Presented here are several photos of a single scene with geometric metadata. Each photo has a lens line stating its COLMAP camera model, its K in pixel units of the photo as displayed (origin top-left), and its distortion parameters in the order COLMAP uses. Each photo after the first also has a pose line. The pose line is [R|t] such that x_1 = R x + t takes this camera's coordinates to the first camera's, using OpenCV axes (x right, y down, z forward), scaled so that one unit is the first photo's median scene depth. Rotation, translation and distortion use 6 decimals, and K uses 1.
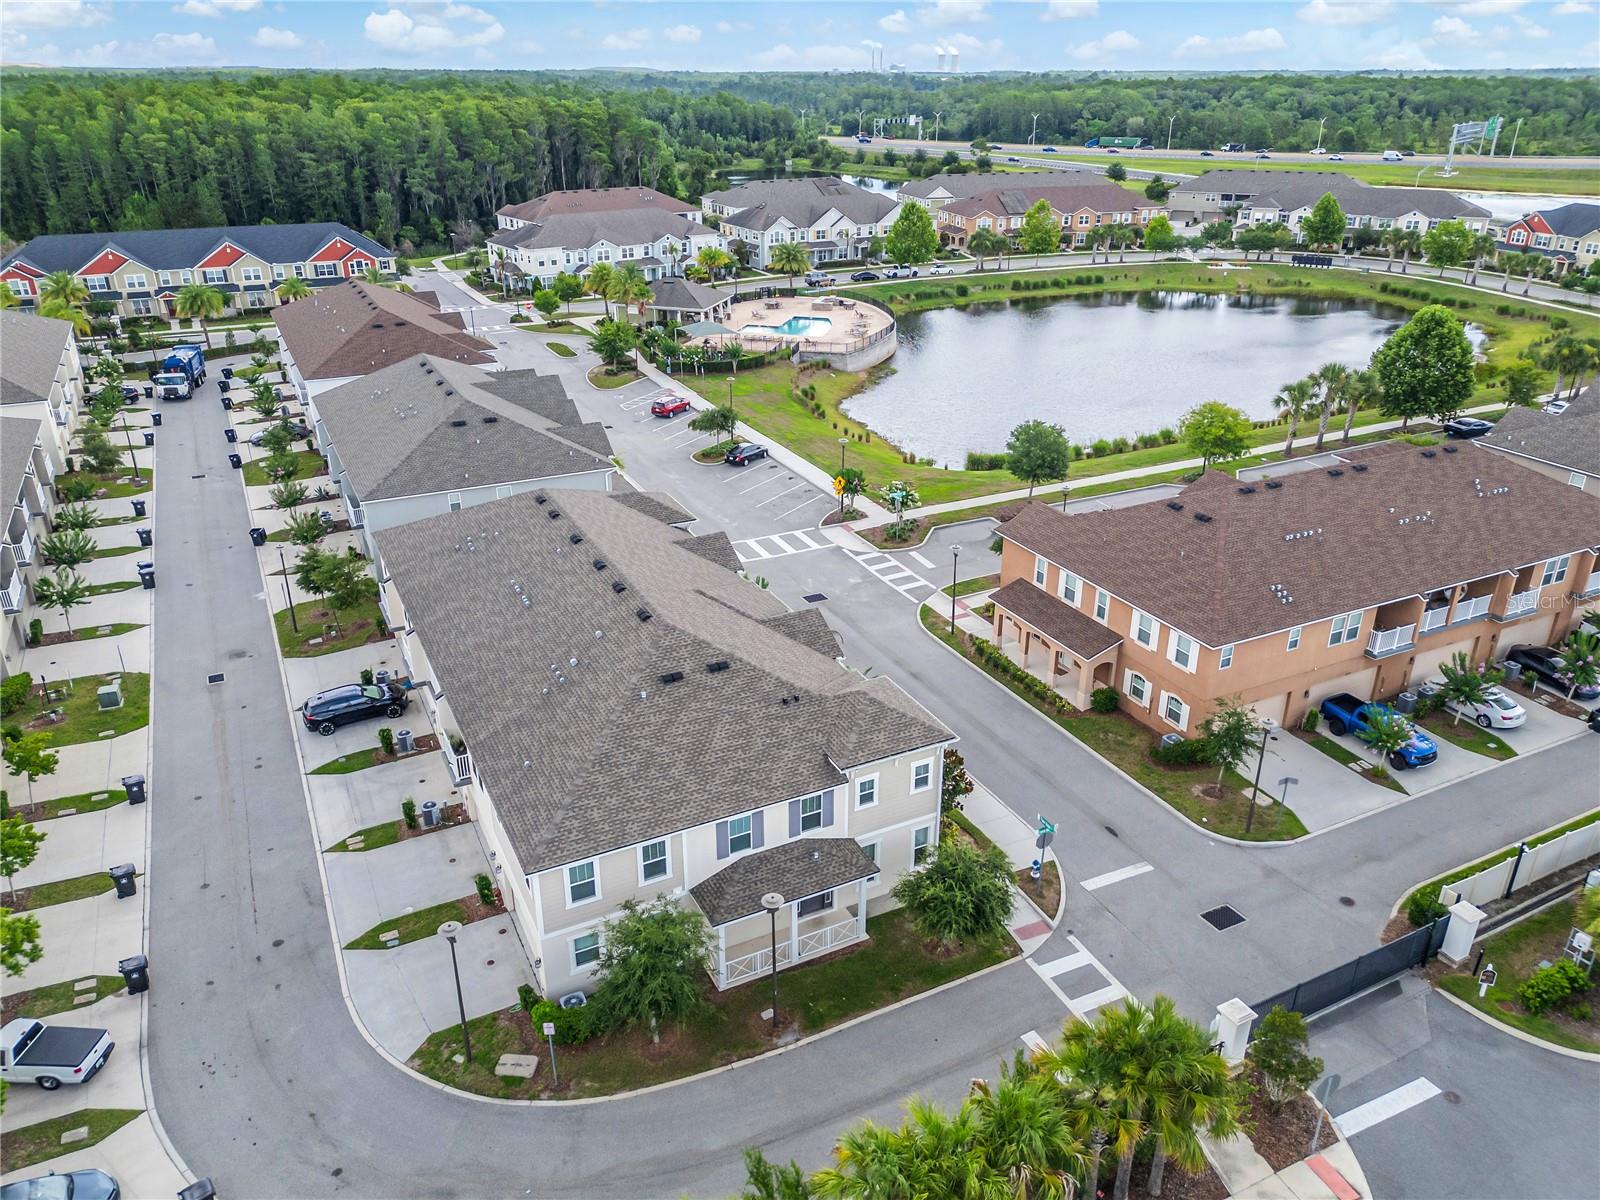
lens RADIAL K [[1155.1, 0, 800.0], [0, 1155.1, 600.0], [0, 0, 1]] dist [0.065155, -0.045915]
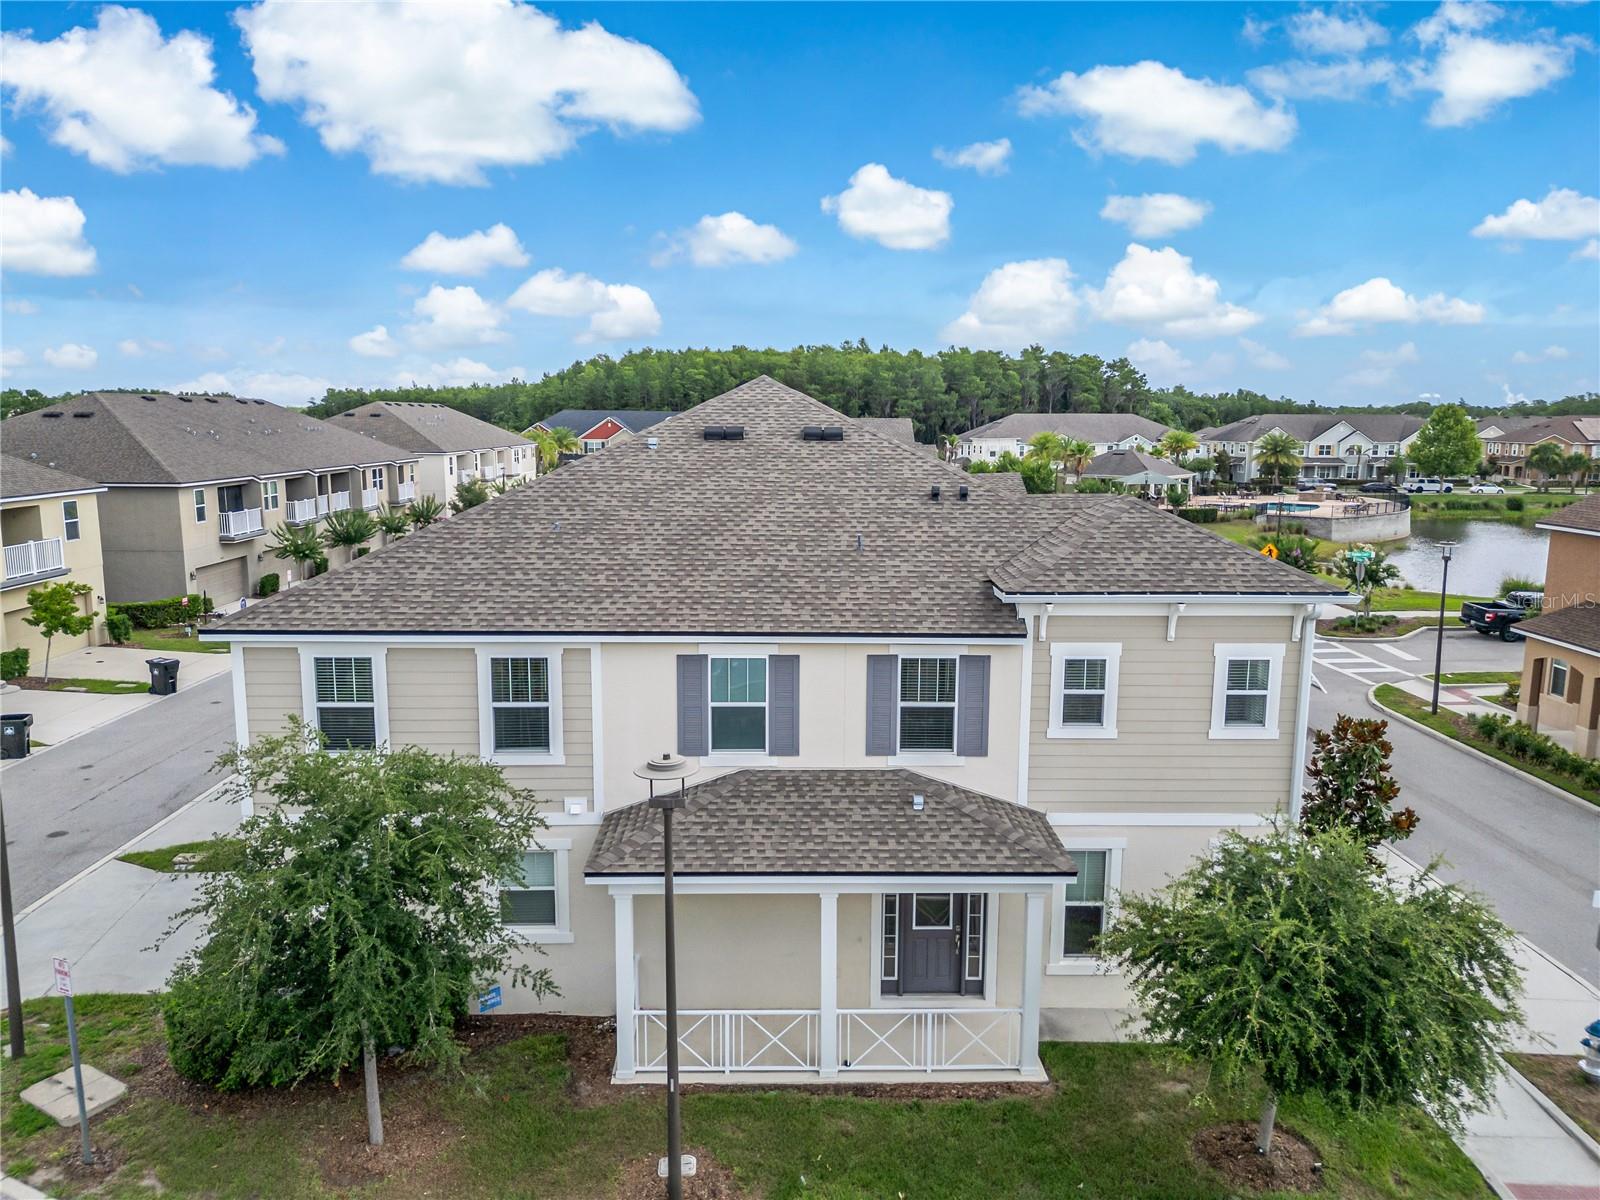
lens RADIAL K [[1136.7, 0, 793.9], [0, 1136.7, 577.8], [0, 0, 1]] dist [0.026609, -0.015172]
pose [[0.902387, 0.069784, -0.425238, 0.131185], [-0.187305, 0.952227, -0.241209, 0.241168], [0.388091, 0.297313, 0.872348, 0.603421]]
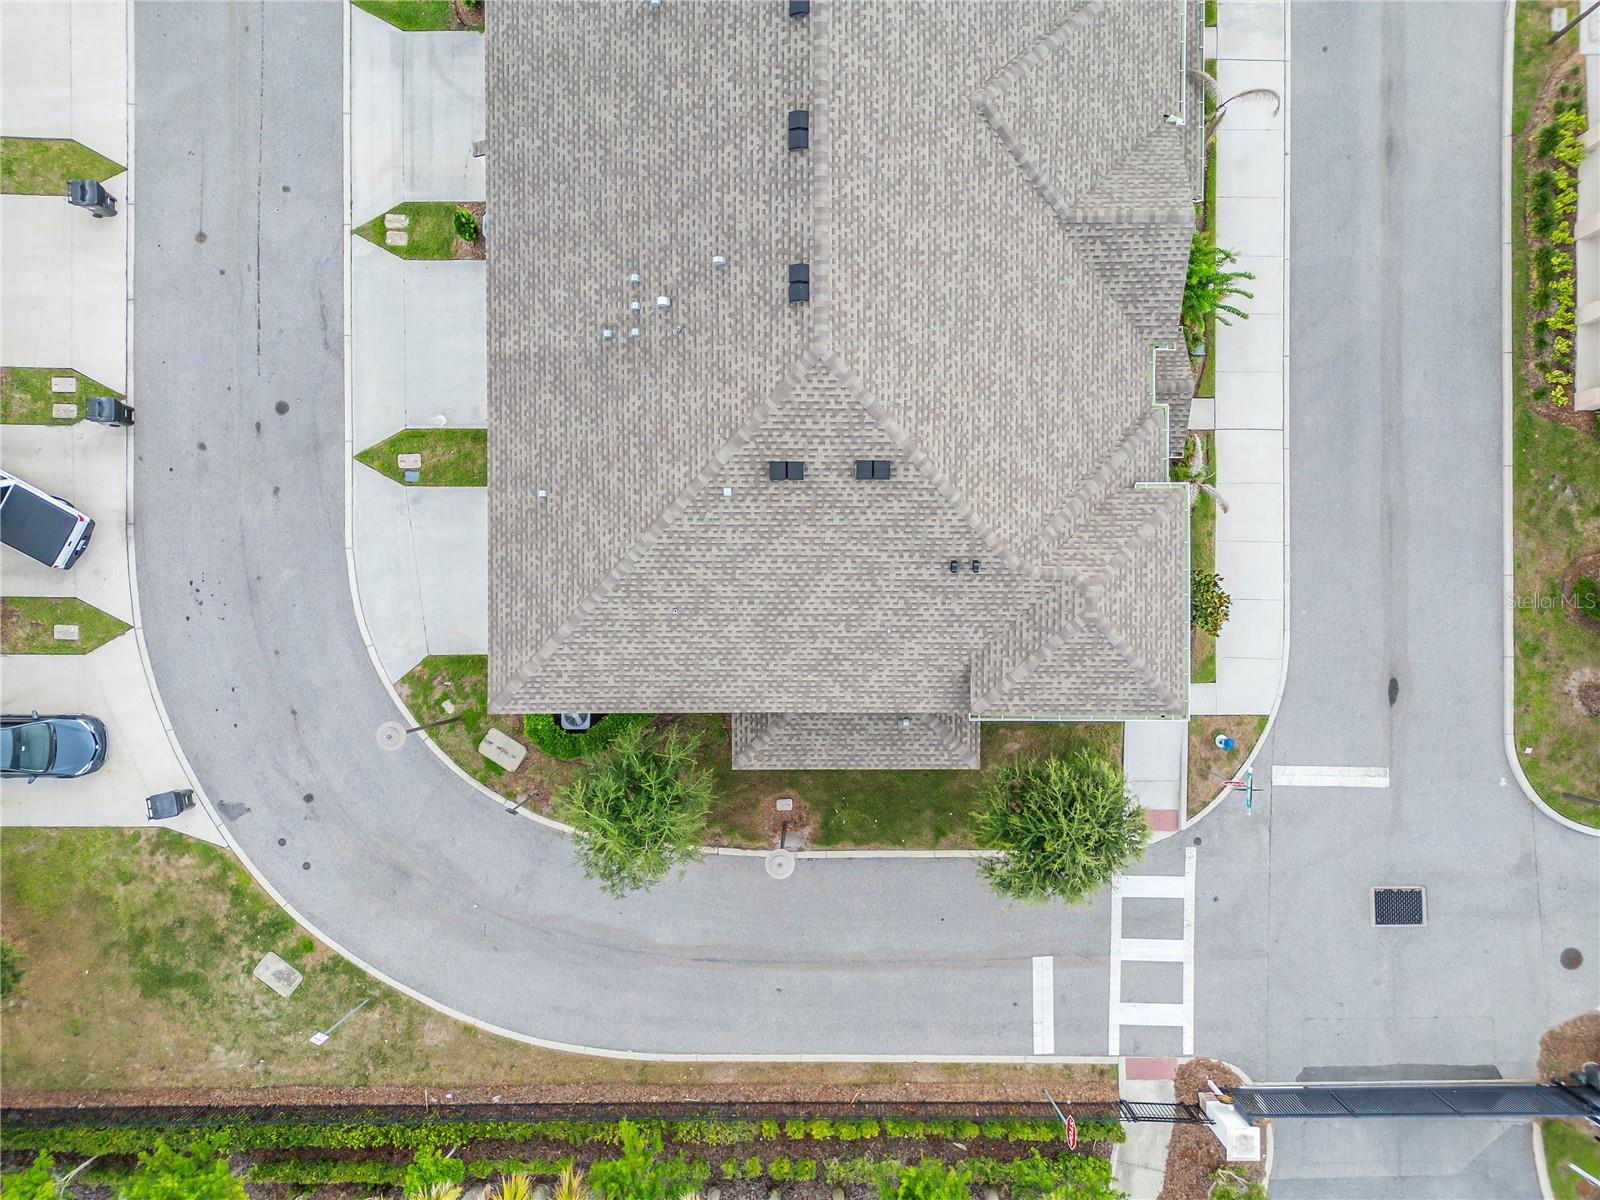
lens RADIAL K [[1123.3, 0, 800.0], [0, 1123.3, 600.0], [0, 0, 1]] dist [0.073405, -0.050847]
pose [[0.896568, 0.442900, -0.002299, -0.075433], [-0.185468, 0.380148, 0.906140, -0.418742], [0.402203, -0.811989, 0.422972, 0.717368]]
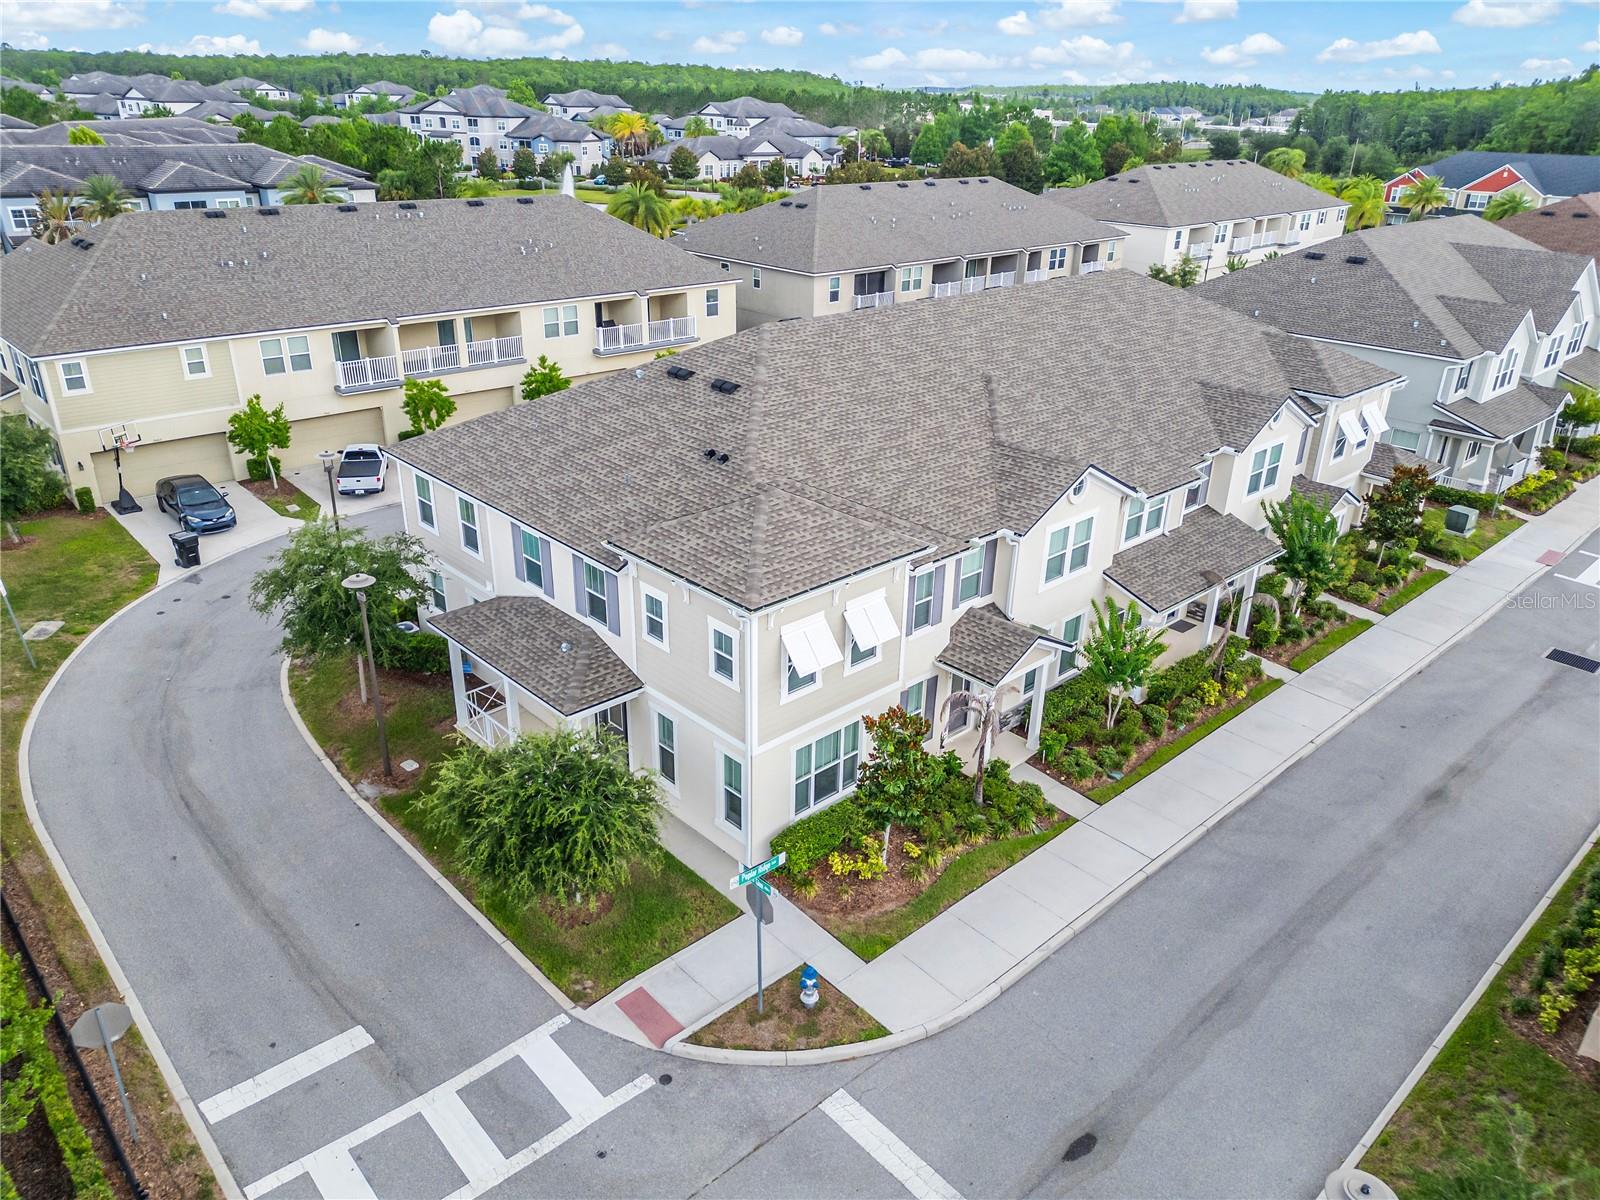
lens RADIAL K [[1115.9, 0, 800.0], [0, 1115.9, 600.0], [0, 0, 1]] dist [0.050264, -0.003722]
pose [[0.289467, 0.403638, -0.867920, 0.574679], [-0.415635, 0.869799, 0.265890, -0.026823], [0.862239, 0.283771, 0.419544, 0.816076]]
